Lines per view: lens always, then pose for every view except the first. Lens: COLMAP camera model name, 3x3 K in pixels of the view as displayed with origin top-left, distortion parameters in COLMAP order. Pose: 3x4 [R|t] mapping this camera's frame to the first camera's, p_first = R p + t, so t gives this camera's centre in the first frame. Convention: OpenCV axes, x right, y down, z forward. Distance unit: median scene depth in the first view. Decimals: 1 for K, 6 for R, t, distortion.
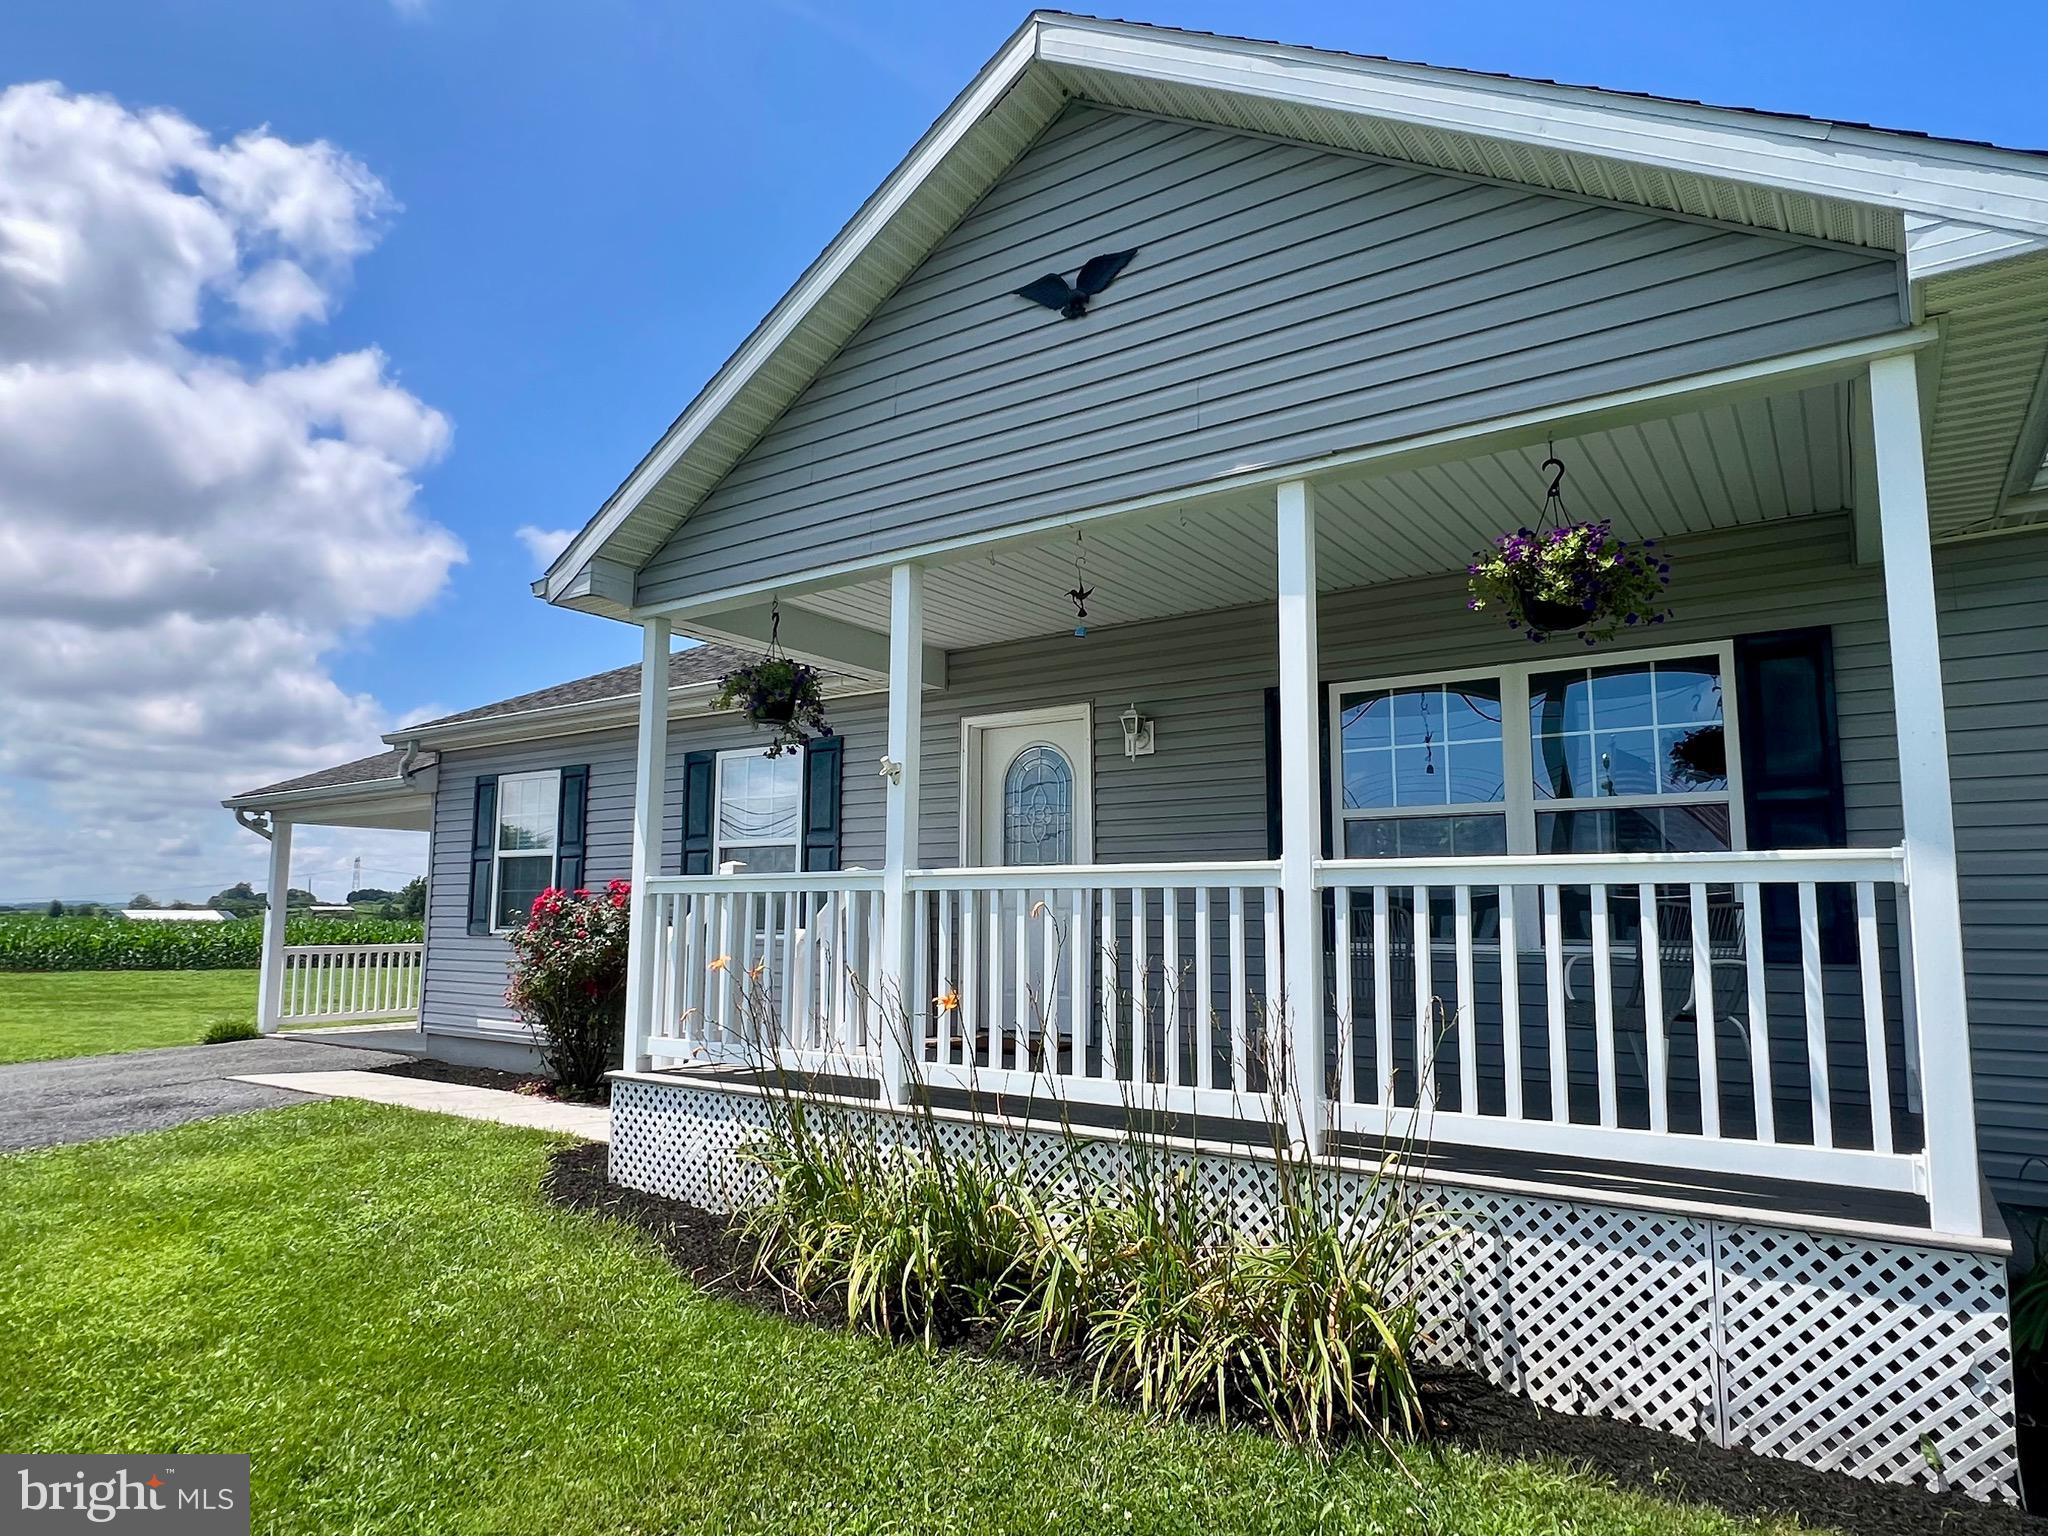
lens RADIAL K [[1205.7, 0, 1044.3], [0, 1205.7, 772.5], [0, 0, 1]] dist [-0.007948, -0.000248]
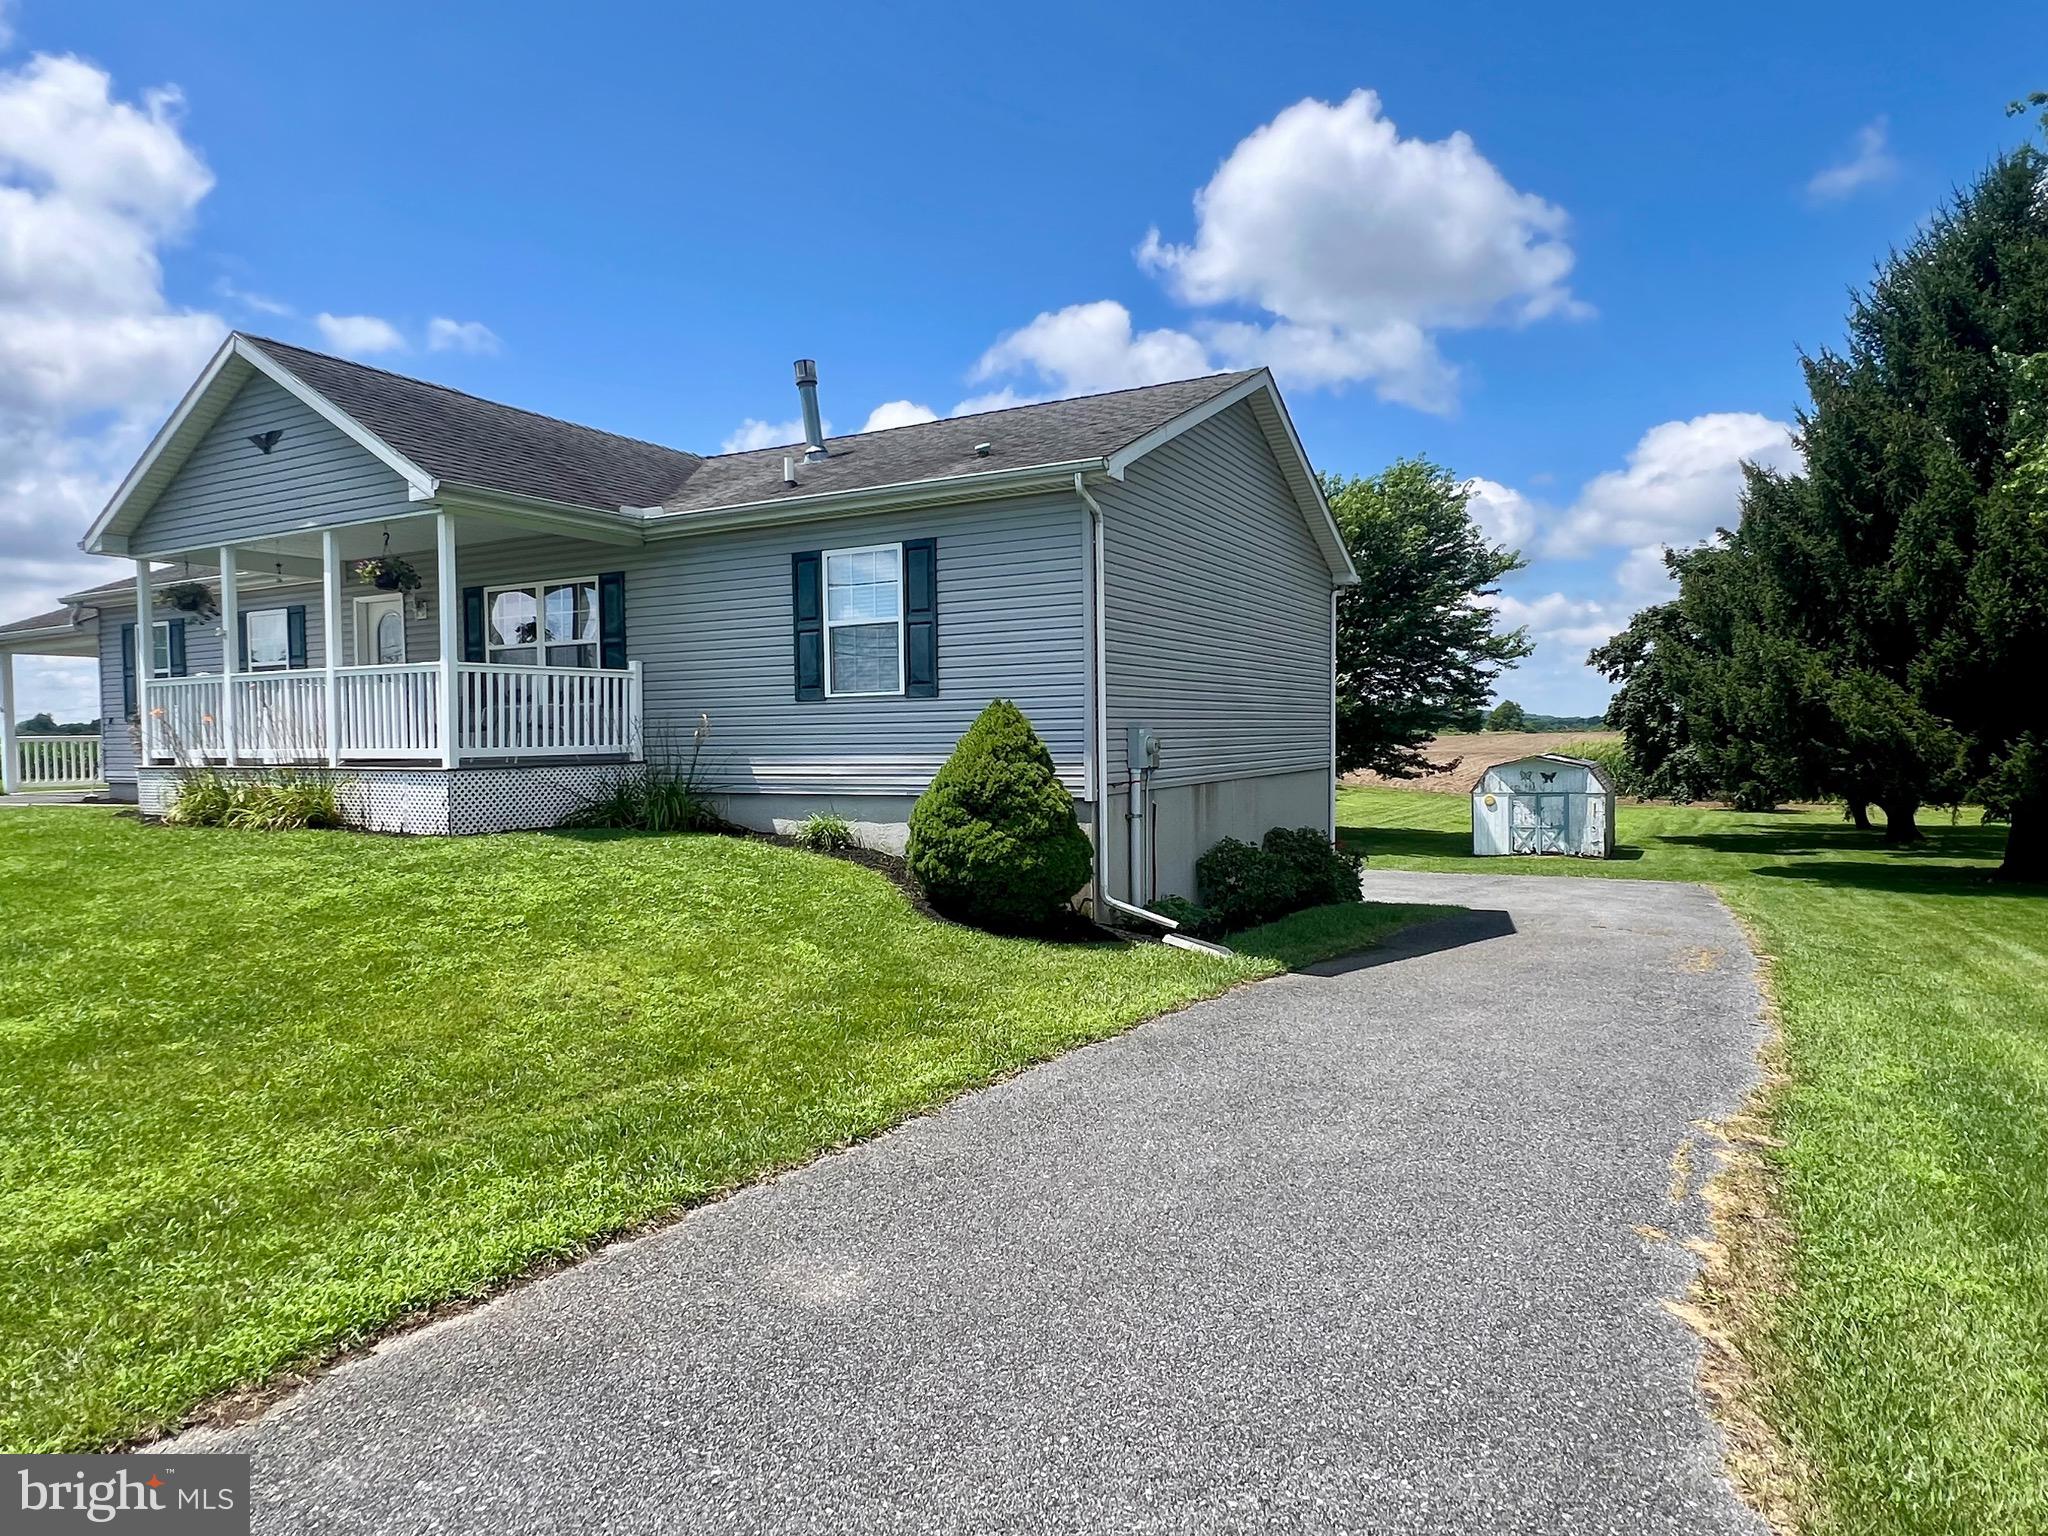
lens RADIAL K [[1205.7, 0, 1019.8], [0, 1205.7, 771.0], [0, 0, 1]] dist [-0.007948, -0.000248]
pose [[0.995296, -0.012367, 0.096090, 0.565790], [-0.001538, 0.989676, 0.143314, -0.034352], [-0.096870, -0.142787, 0.985001, -0.726236]]
